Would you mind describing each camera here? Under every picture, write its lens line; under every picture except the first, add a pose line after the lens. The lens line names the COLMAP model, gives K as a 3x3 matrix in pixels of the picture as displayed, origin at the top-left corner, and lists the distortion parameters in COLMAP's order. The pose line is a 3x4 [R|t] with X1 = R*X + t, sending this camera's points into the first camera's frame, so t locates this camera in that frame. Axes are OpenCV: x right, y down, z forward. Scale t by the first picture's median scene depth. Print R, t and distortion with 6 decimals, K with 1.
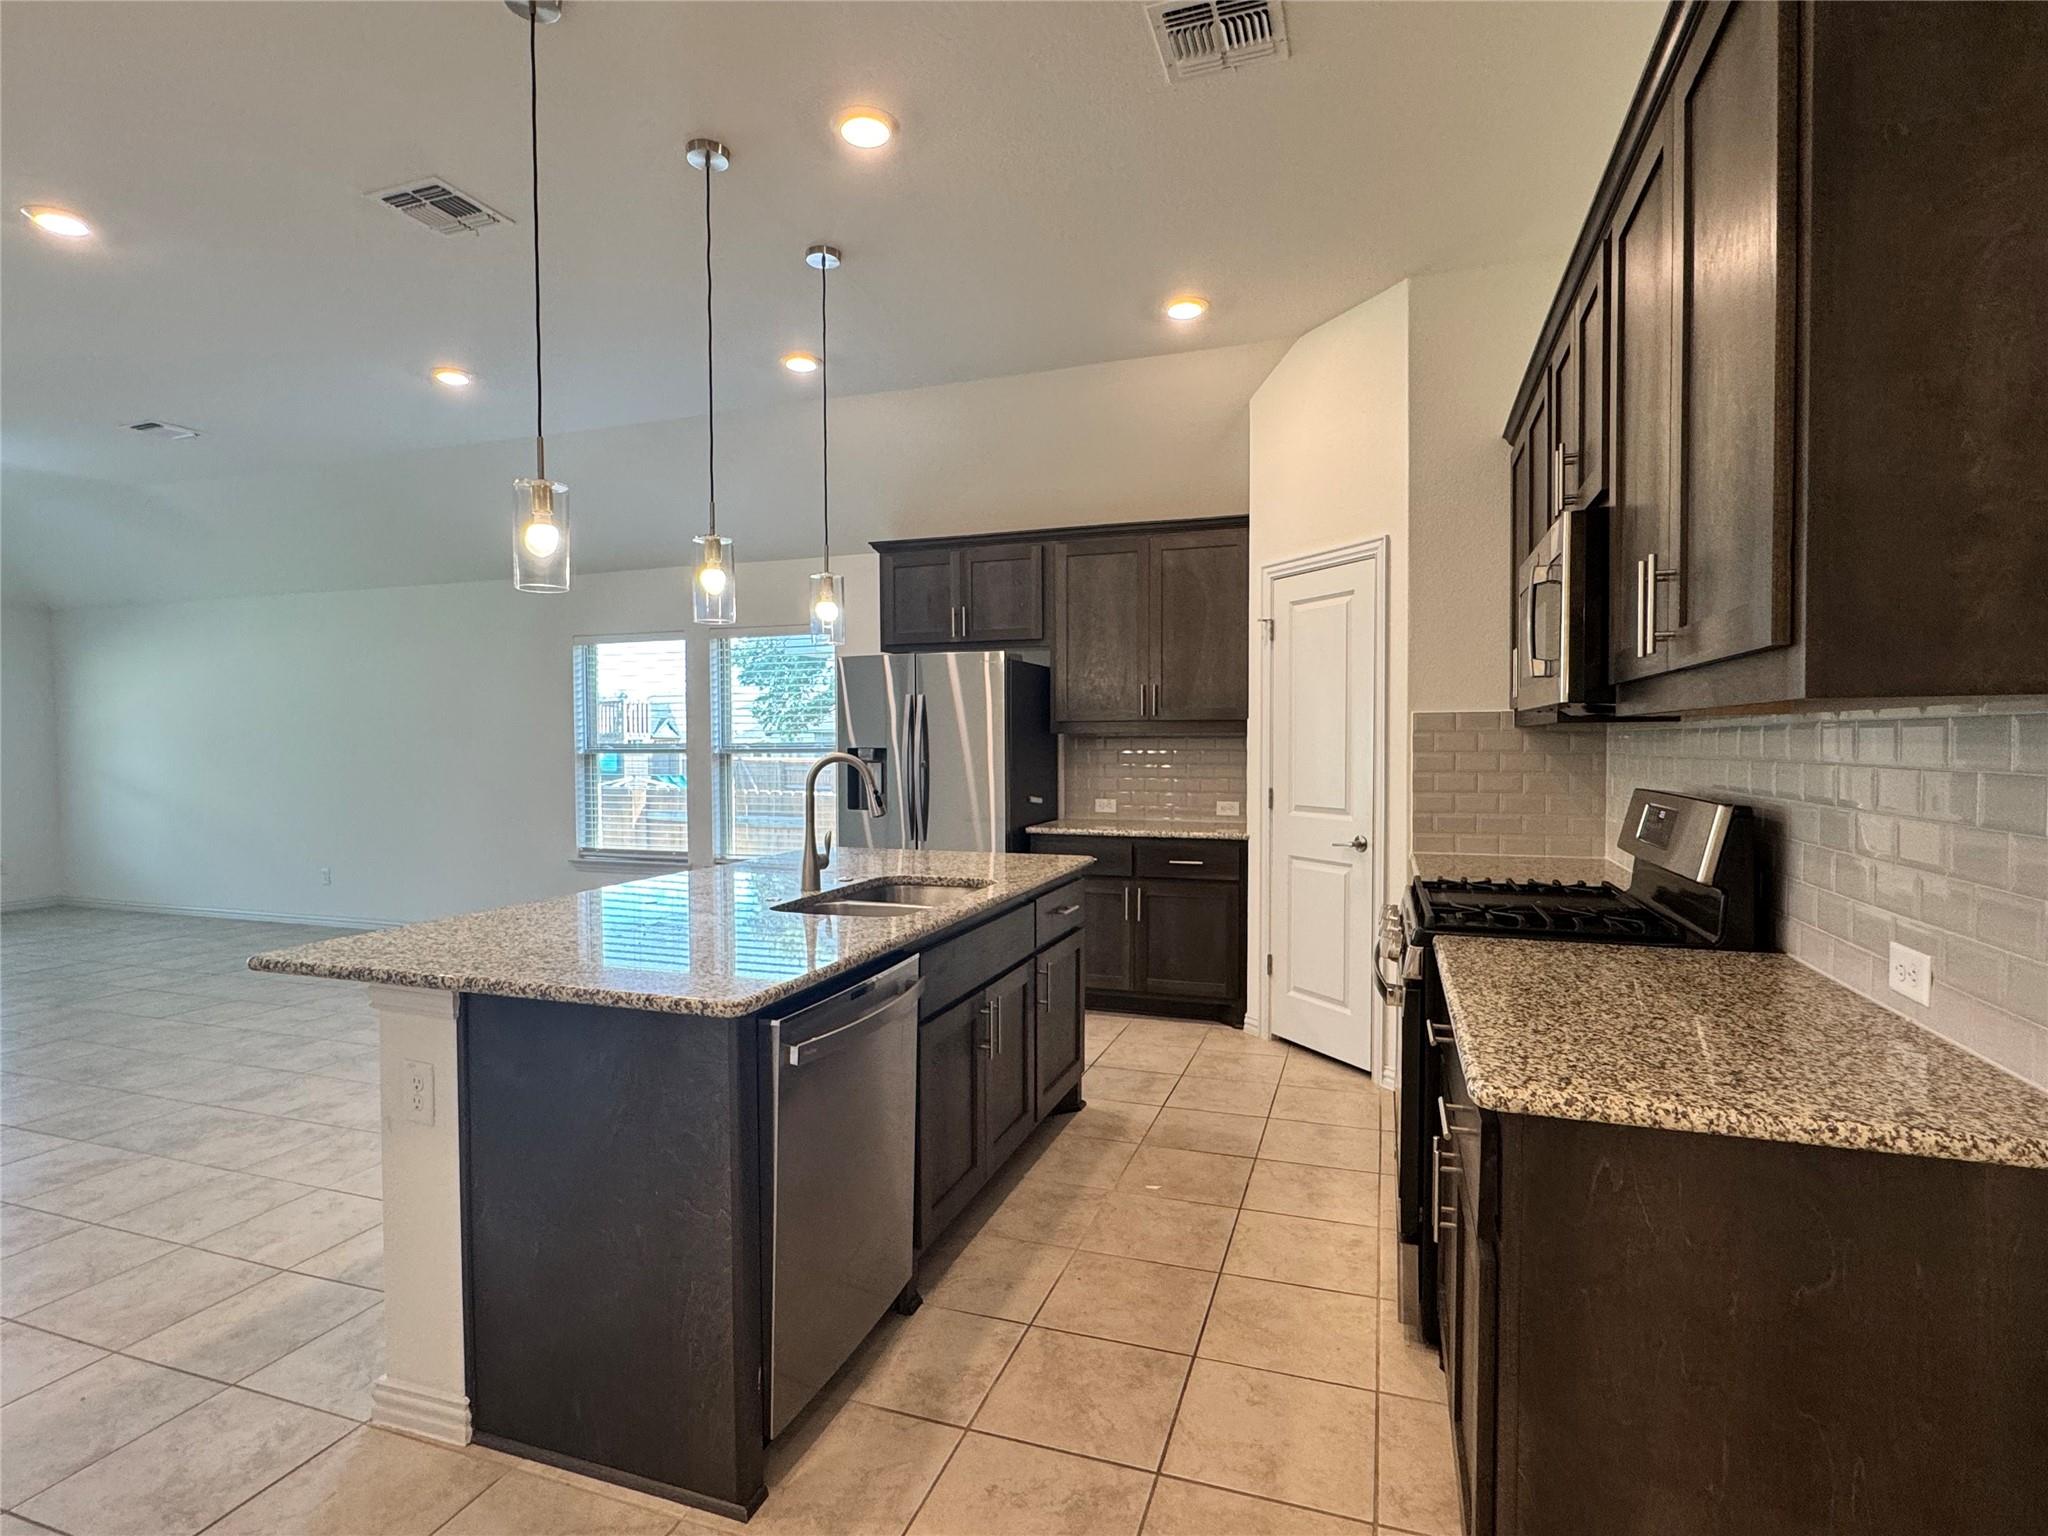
lens RADIAL K [[1034.6, 0, 1021.6], [0, 1034.6, 774.1], [0, 0, 1]] dist [-0.002717, 0.000651]
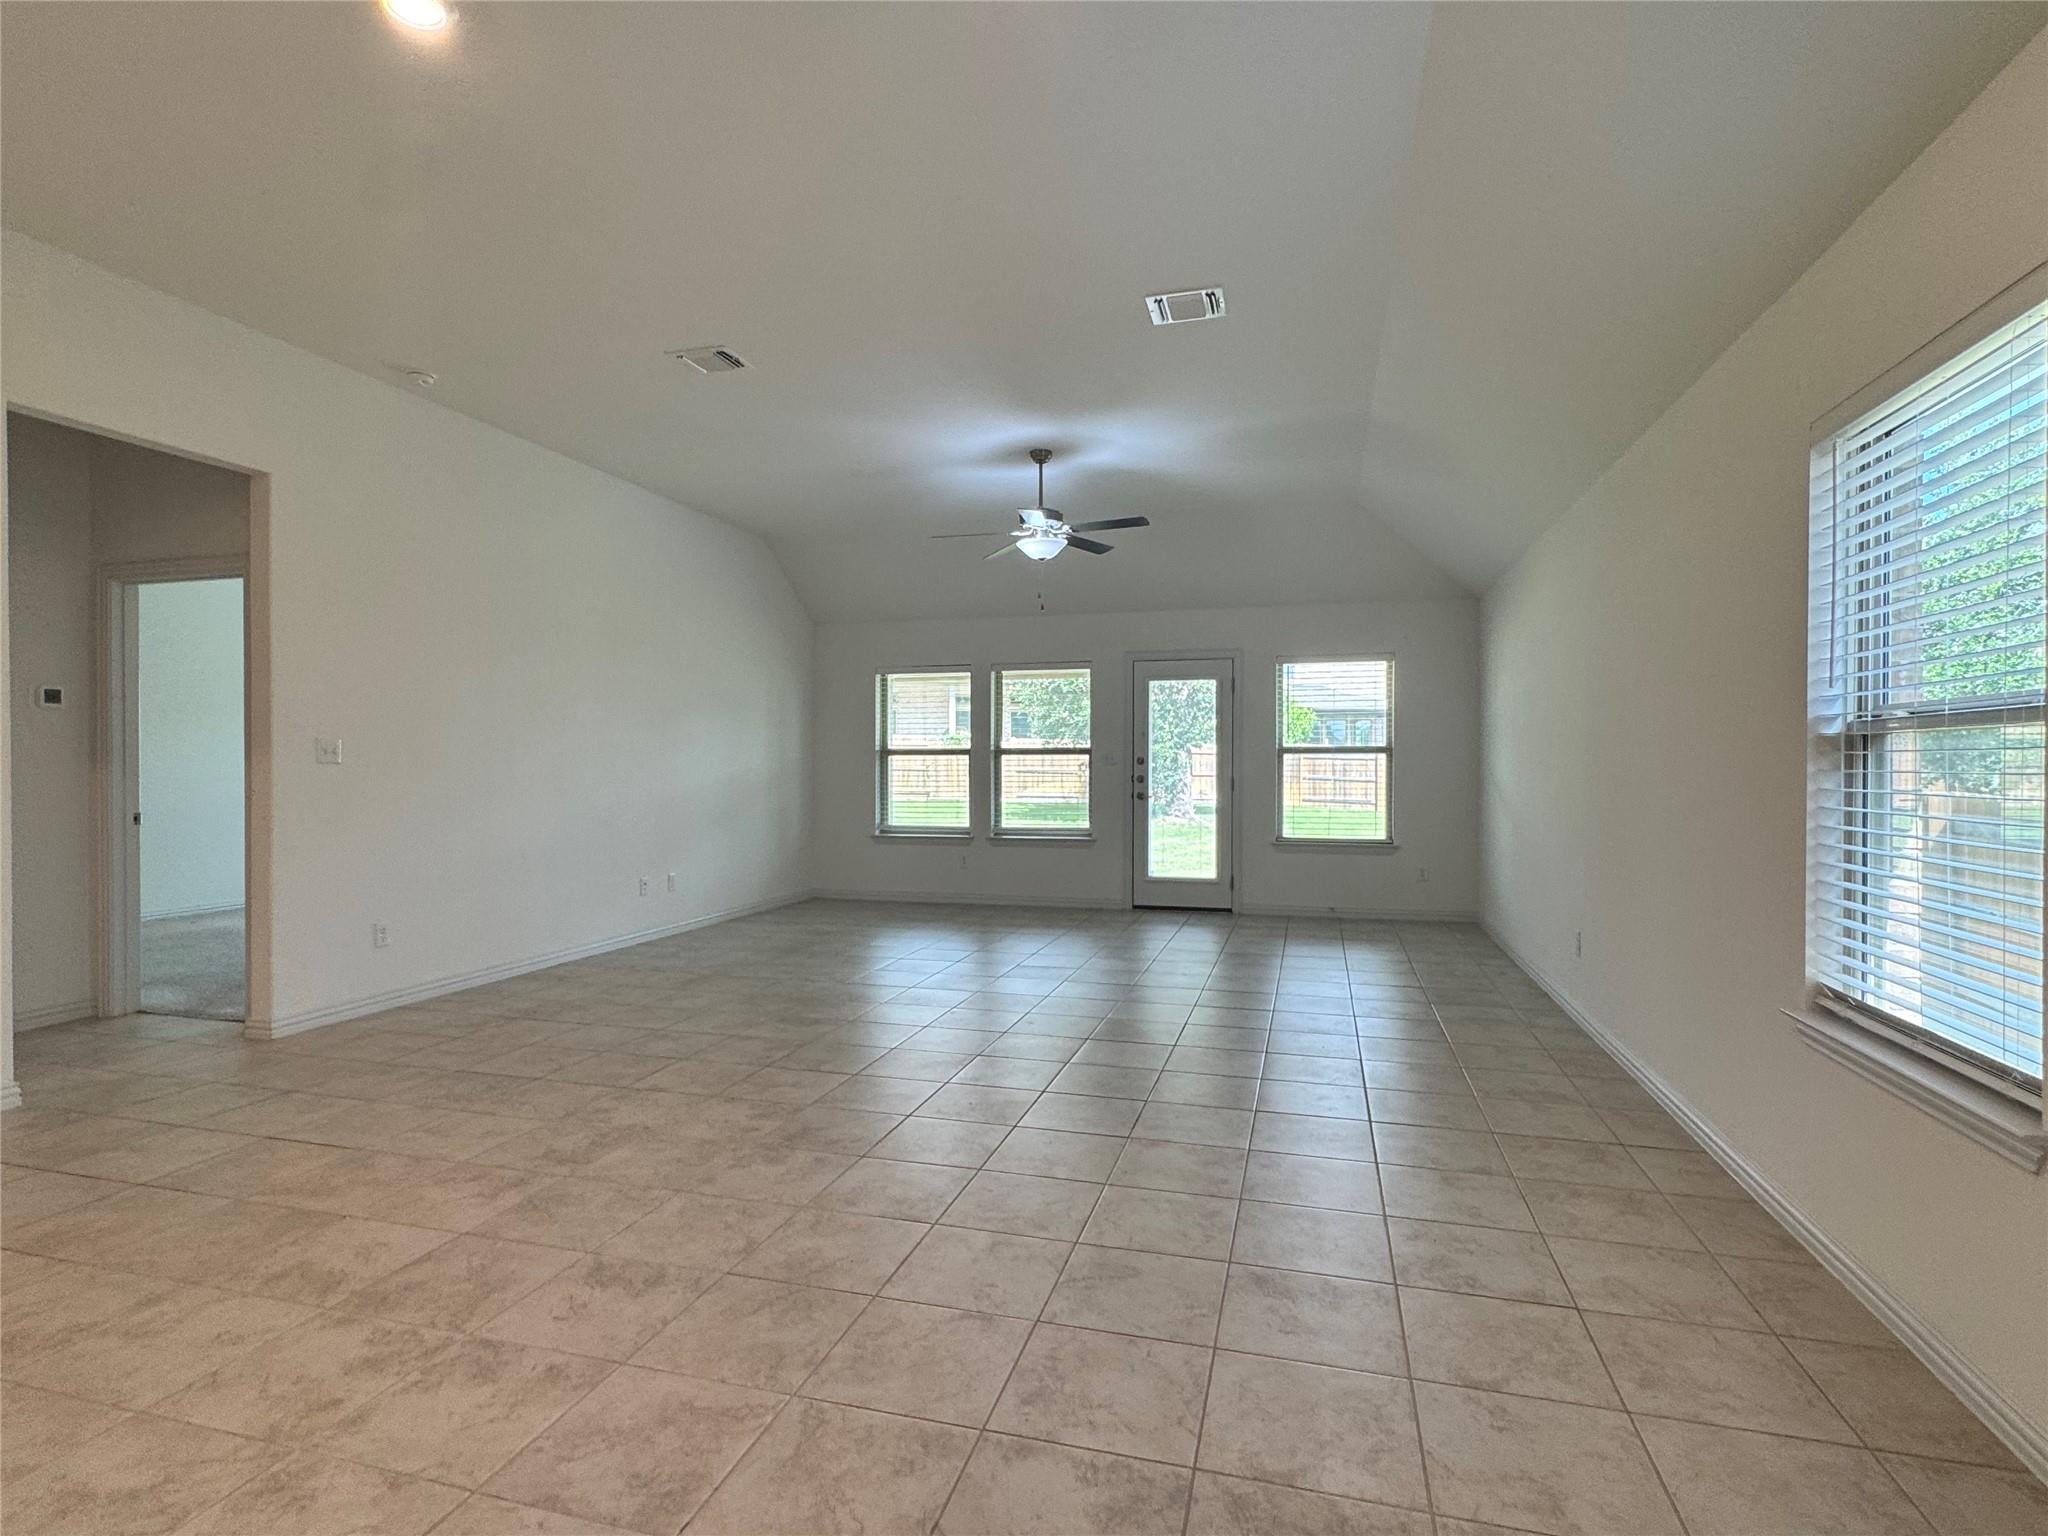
lens RADIAL K [[1034.6, 0, 1026.8], [0, 1034.6, 771.4], [0, 0, 1]] dist [-0.002717, 0.000651]
pose [[0.062916, 0.010559, -0.997963, -0.145069], [-0.032901, 0.999422, 0.008500, 0.000355], [0.997476, 0.032299, 0.063227, 1.401381]]
